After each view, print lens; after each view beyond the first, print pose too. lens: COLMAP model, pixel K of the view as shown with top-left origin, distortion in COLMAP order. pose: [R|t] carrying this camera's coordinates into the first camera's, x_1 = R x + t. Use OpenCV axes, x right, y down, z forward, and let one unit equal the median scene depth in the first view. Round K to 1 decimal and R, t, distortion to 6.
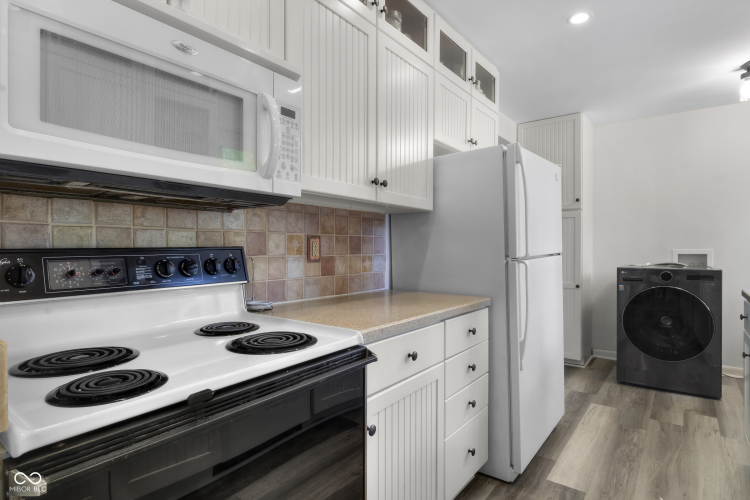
lens RADIAL K [[400.5, 0, 375.0], [0, 400.5, 250.0], [0, 0, 1]] dist [0.001695, -0.000339]
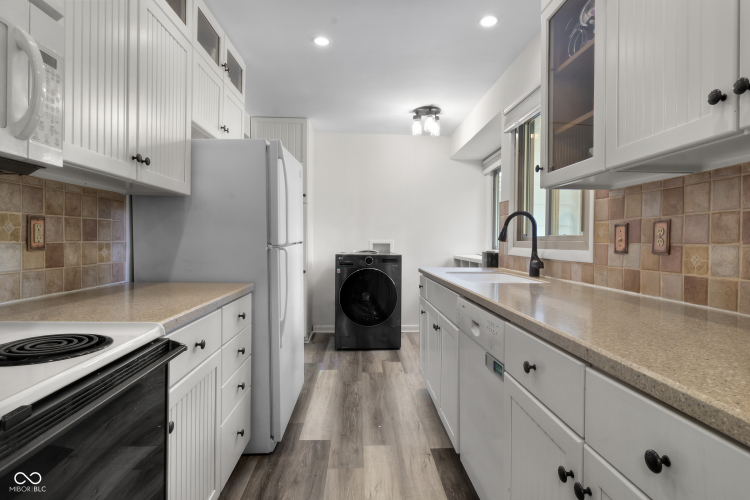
lens RADIAL K [[408.0, 0, 375.9], [0, 408.0, 241.0], [0, 0, 1]] dist [0.001461, -0.000444]
pose [[0.765984, 0.007048, 0.642821, -0.138411], [-0.008687, 0.999962, -0.000613, 0.006202], [-0.642801, -0.005114, 0.766016, -0.020276]]
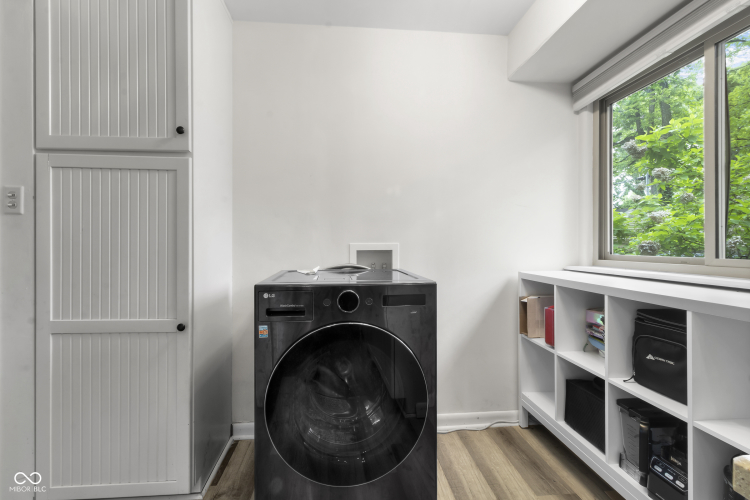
lens RADIAL K [[348.7, 0, 372.8], [0, 348.7, 243.0], [0, 0, 1]] dist [0.000764, 0.000248]
pose [[0.733642, -0.000079, 0.679536, 0.688329], [0.002888, 0.999991, -0.003001, 0.000637], [-0.679530, 0.004164, 0.733636, 0.994129]]
